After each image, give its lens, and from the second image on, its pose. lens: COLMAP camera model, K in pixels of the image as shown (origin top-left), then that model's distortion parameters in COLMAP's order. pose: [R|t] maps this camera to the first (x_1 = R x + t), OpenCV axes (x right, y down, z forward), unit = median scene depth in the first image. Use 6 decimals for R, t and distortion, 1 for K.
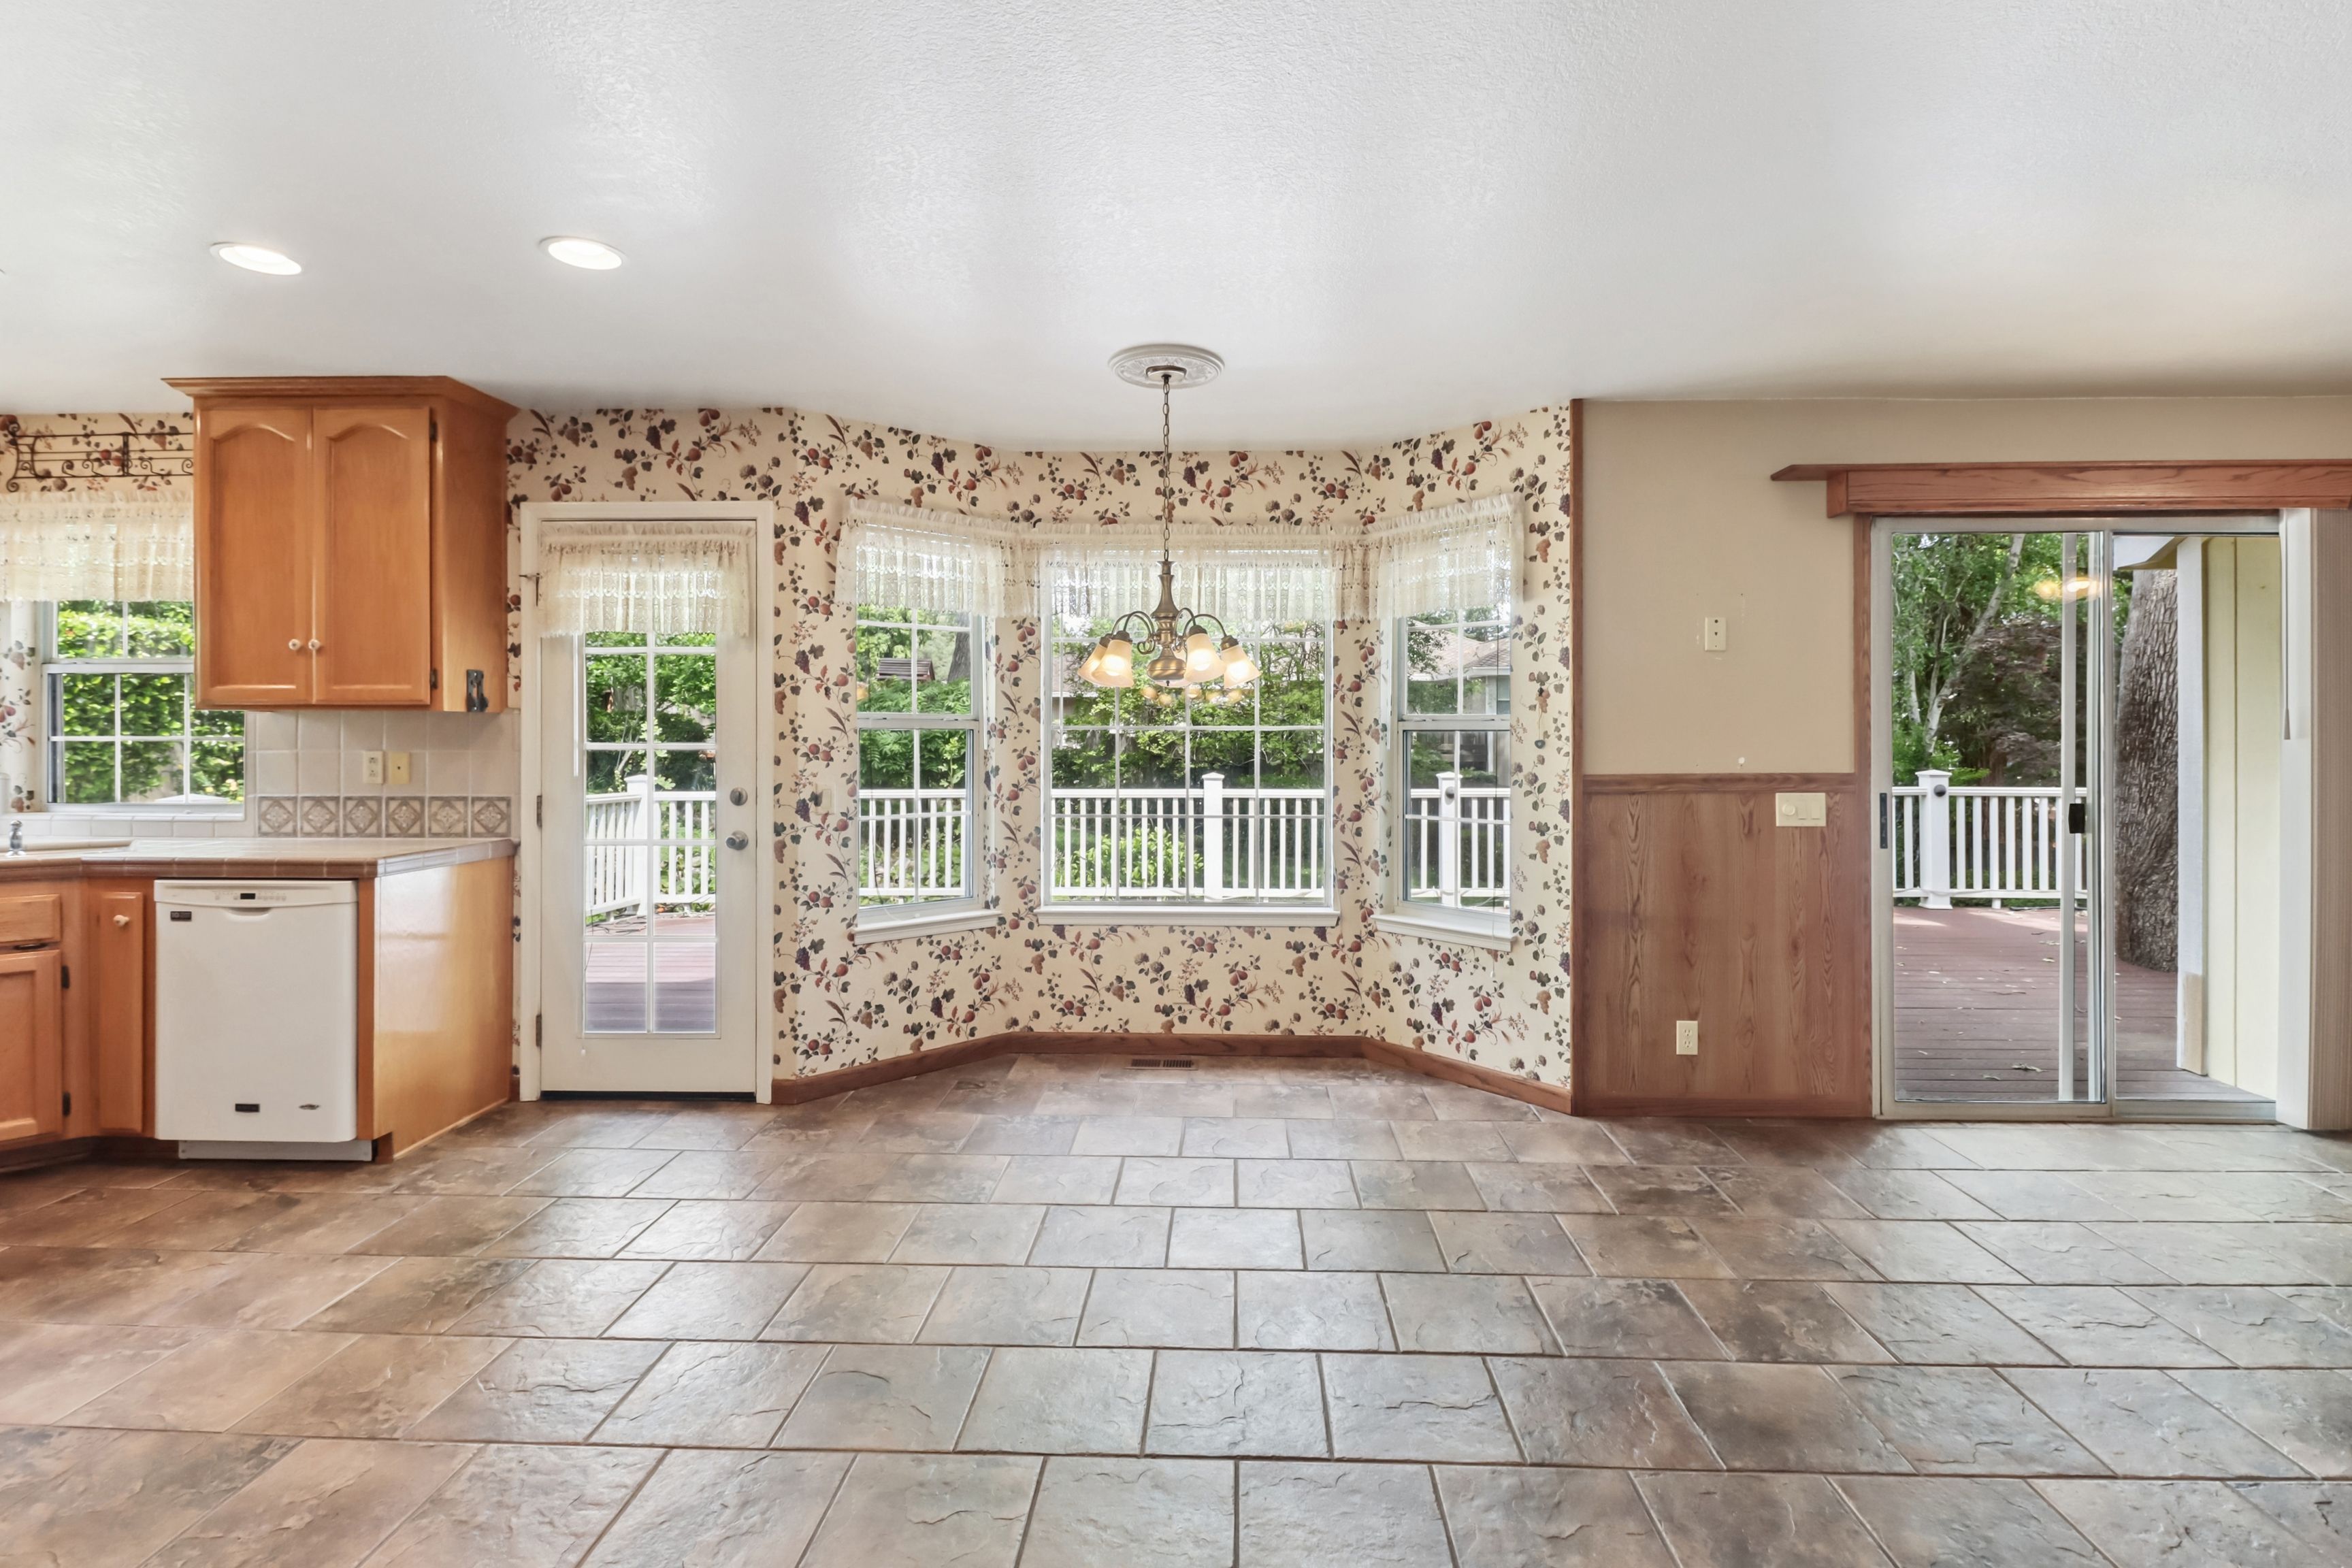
lens RADIAL K [[1096.4, 0, 1200.9], [0, 1096.4, 733.8], [0, 0, 1]] dist [0.022778, -0.015419]
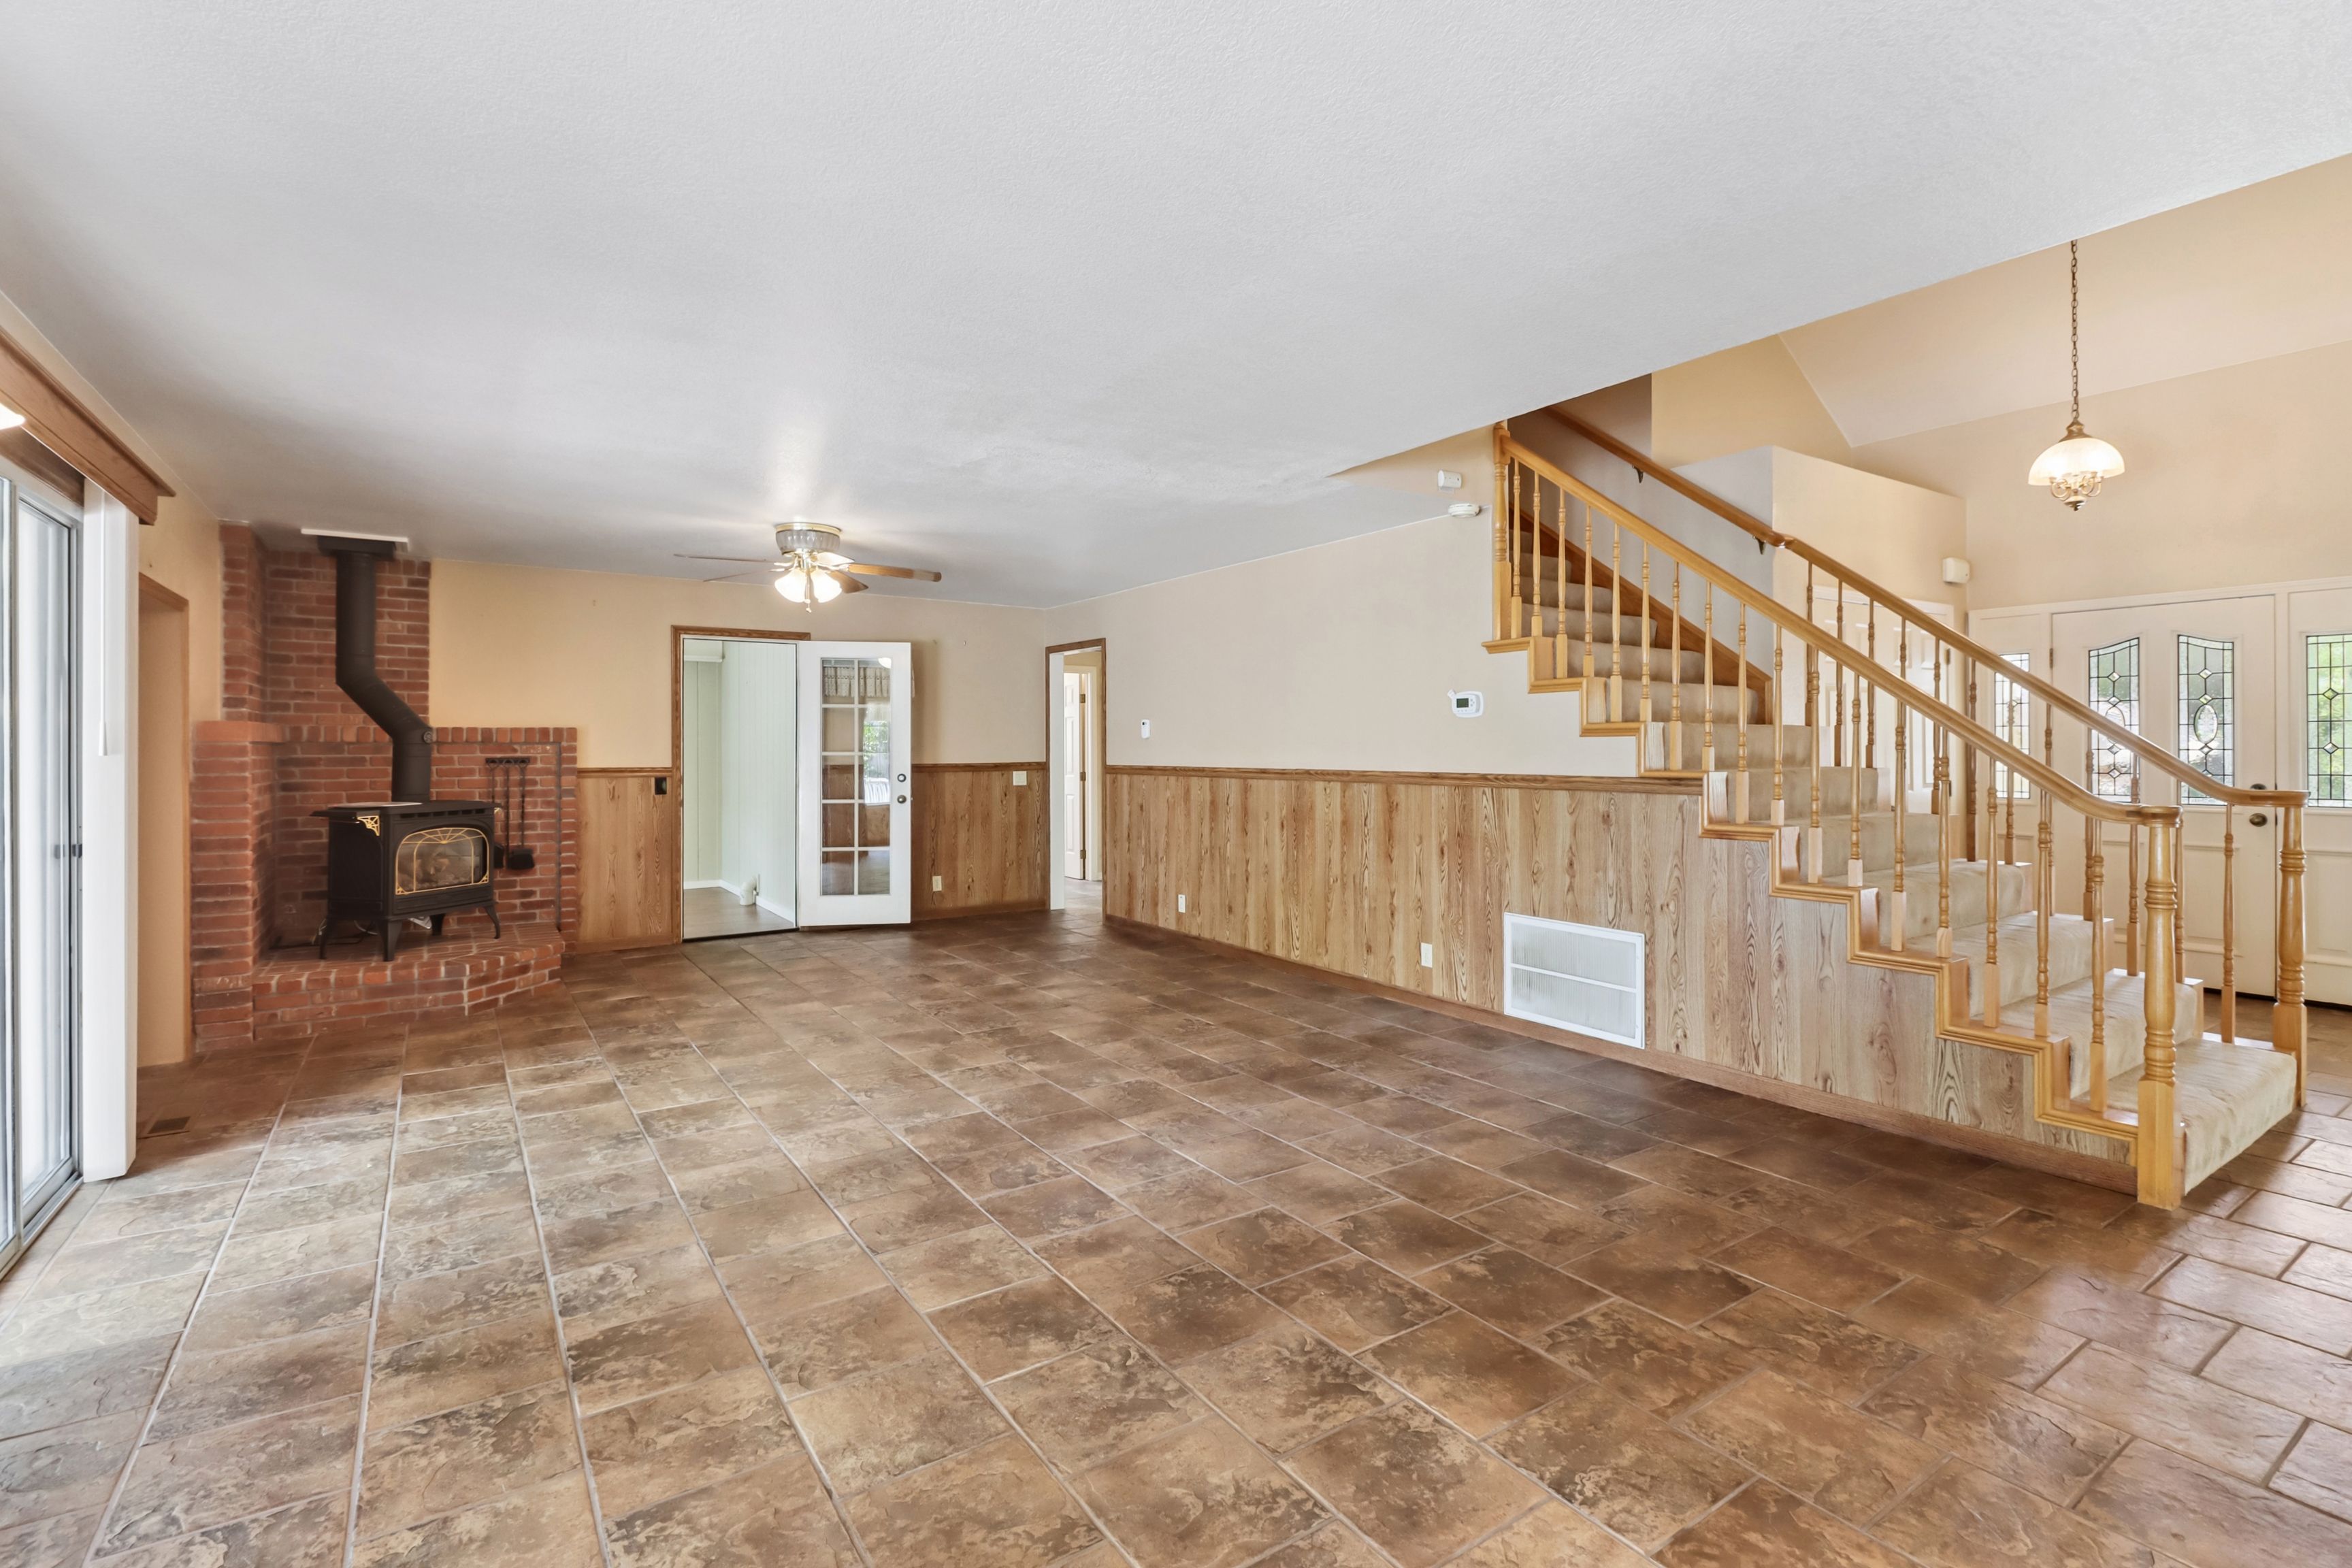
lens RADIAL K [[1081.6, 0, 1179.0], [0, 1081.6, 752.6], [0, 0, 1]] dist [0.019527, -0.015552]
pose [[-0.588403, -0.000781, 0.808568, -0.236121], [0.001597, 0.999996, 0.002128, 0.002410], [-0.808567, 0.002544, -0.588399, 0.745803]]
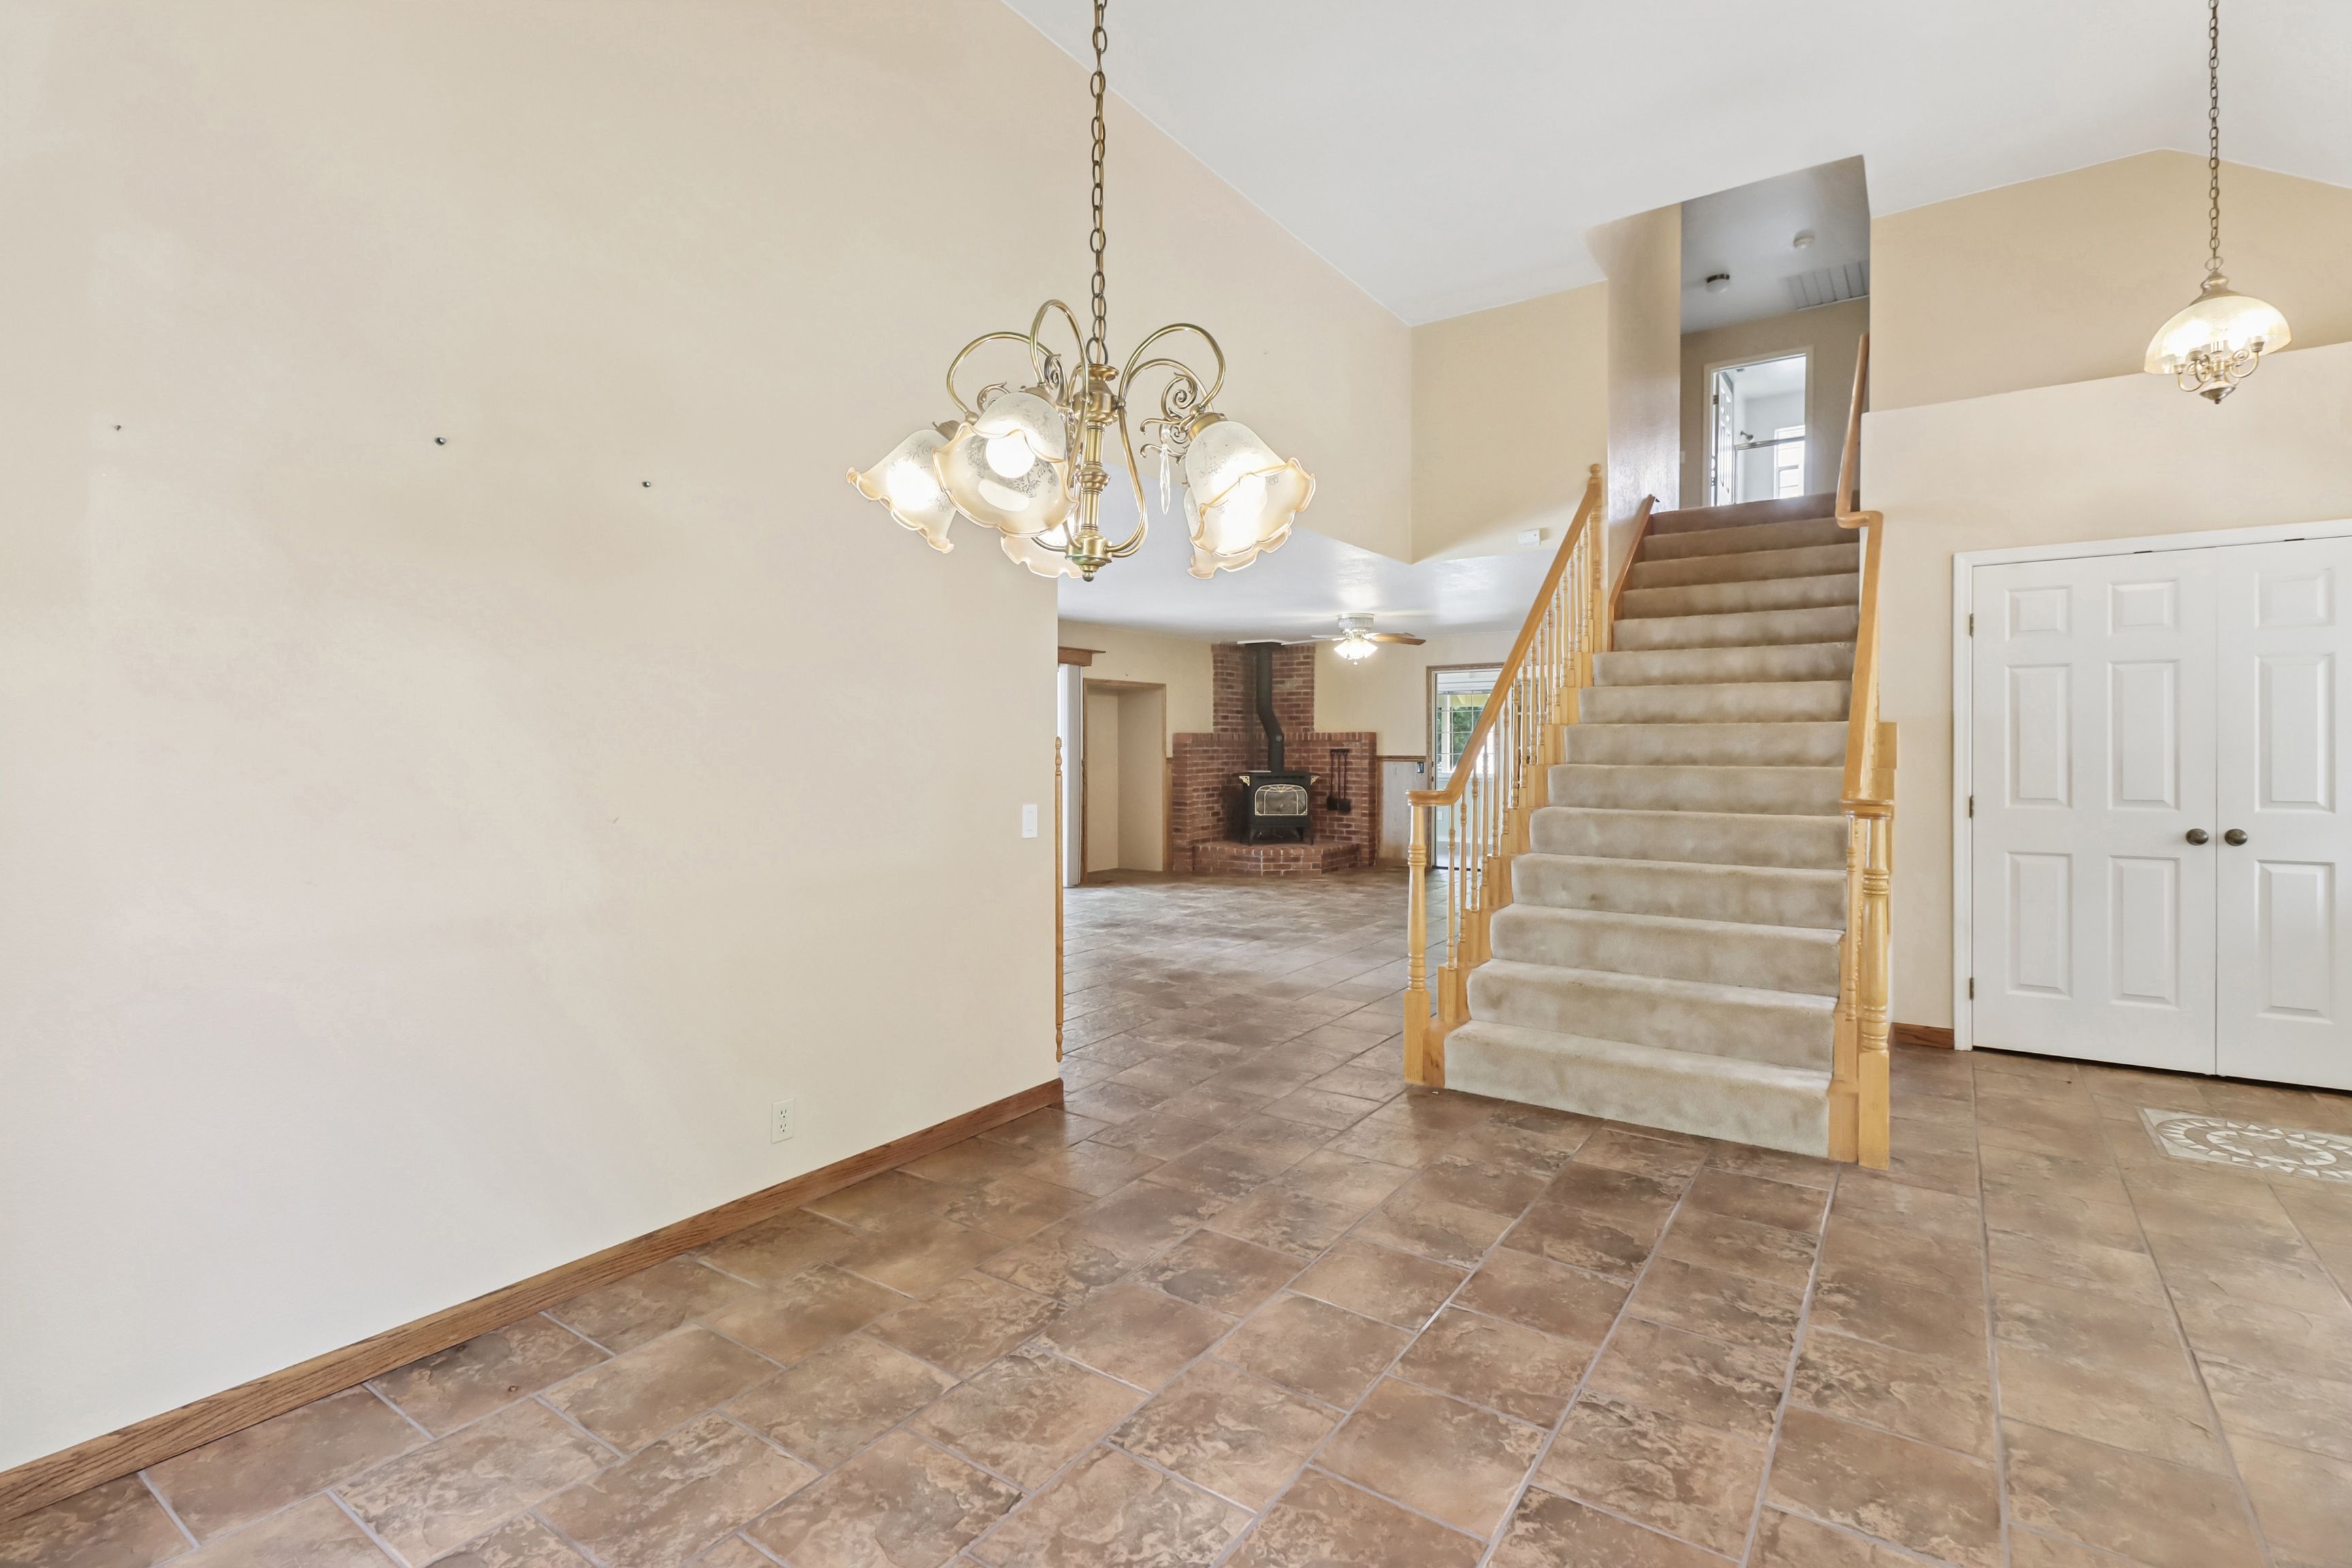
lens RADIAL K [[1083.5, 0, 1183.4], [0, 1083.5, 745.7], [0, 0, 1]] dist [0.023189, -0.015314]
pose [[0.542831, -0.000005, 0.839842, -1.043956], [-0.000530, 1.000000, 0.000348, 0.001576], [-0.839842, -0.000634, 0.542831, -0.674315]]
